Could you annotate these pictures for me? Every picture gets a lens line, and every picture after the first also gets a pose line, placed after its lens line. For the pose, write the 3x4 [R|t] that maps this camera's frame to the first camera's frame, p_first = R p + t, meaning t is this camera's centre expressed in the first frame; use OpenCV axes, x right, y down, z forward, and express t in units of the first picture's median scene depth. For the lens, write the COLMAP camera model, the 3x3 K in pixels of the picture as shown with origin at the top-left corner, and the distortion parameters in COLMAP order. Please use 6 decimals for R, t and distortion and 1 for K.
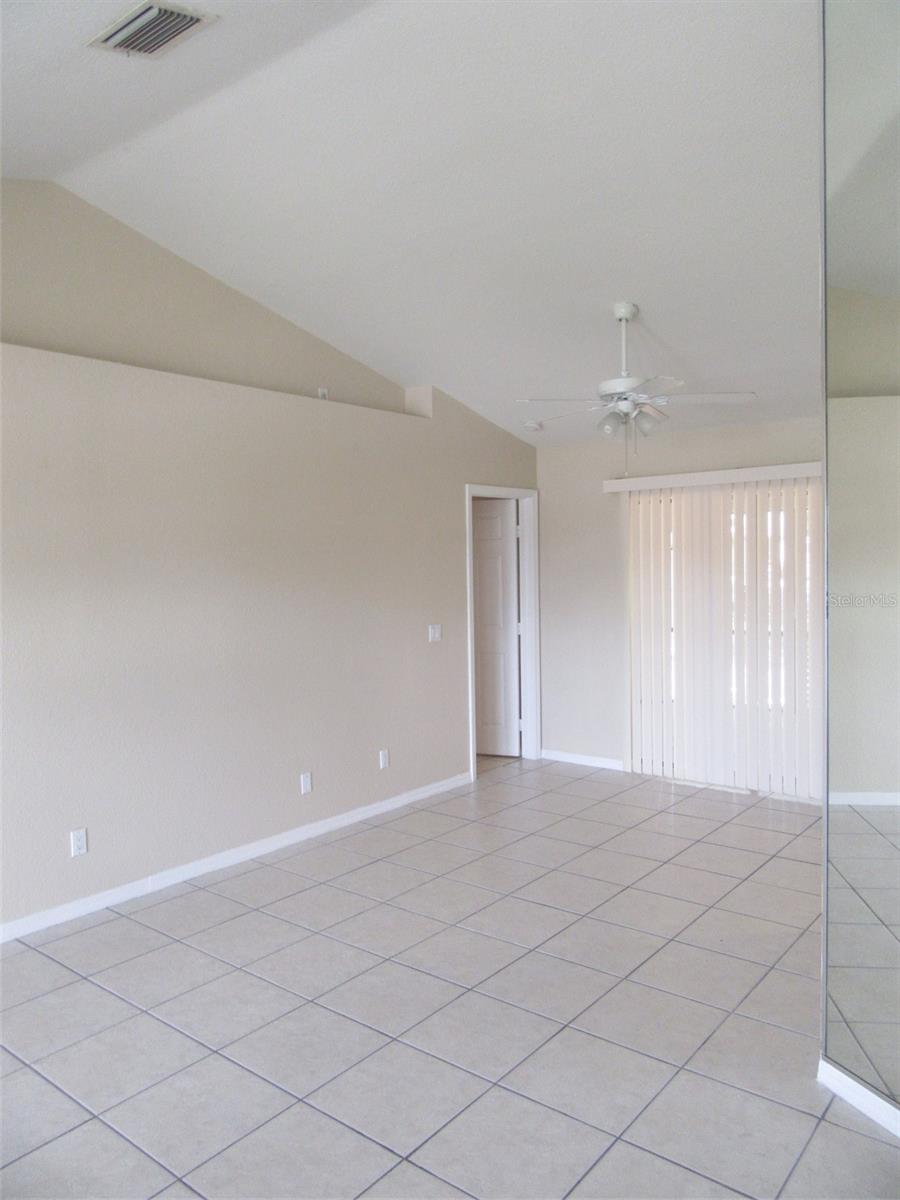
lens RADIAL K [[879.3, 0, 430.5], [0, 879.3, 593.3], [0, 0, 1]] dist [-0.003084, -0.000933]
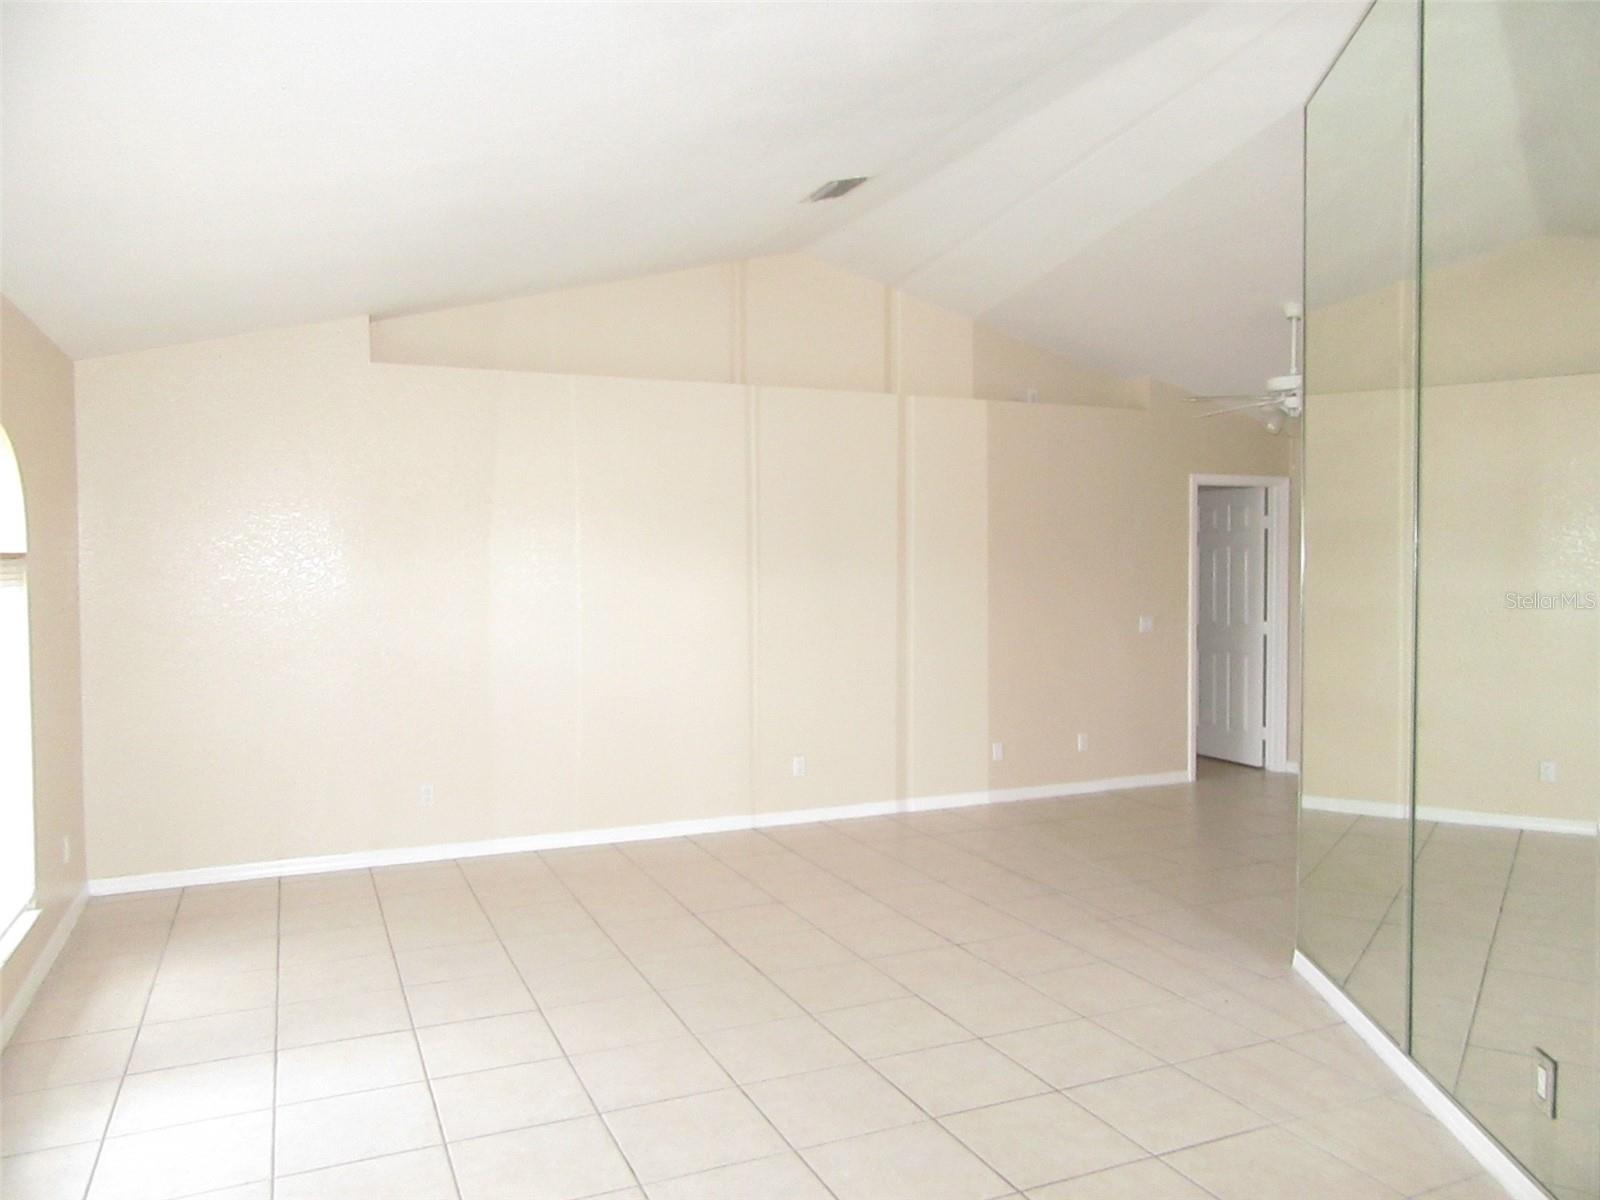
lens RADIAL K [[1172.4, 0, 799.7], [0, 1172.4, 592.6], [0, 0, 1]] dist [-0.003084, -0.000933]
pose [[0.892000, 0.029958, -0.451042, 0.243947], [-0.033542, 0.999437, 0.000049, 0.021994], [0.450789, 0.015086, 0.892503, -0.354496]]
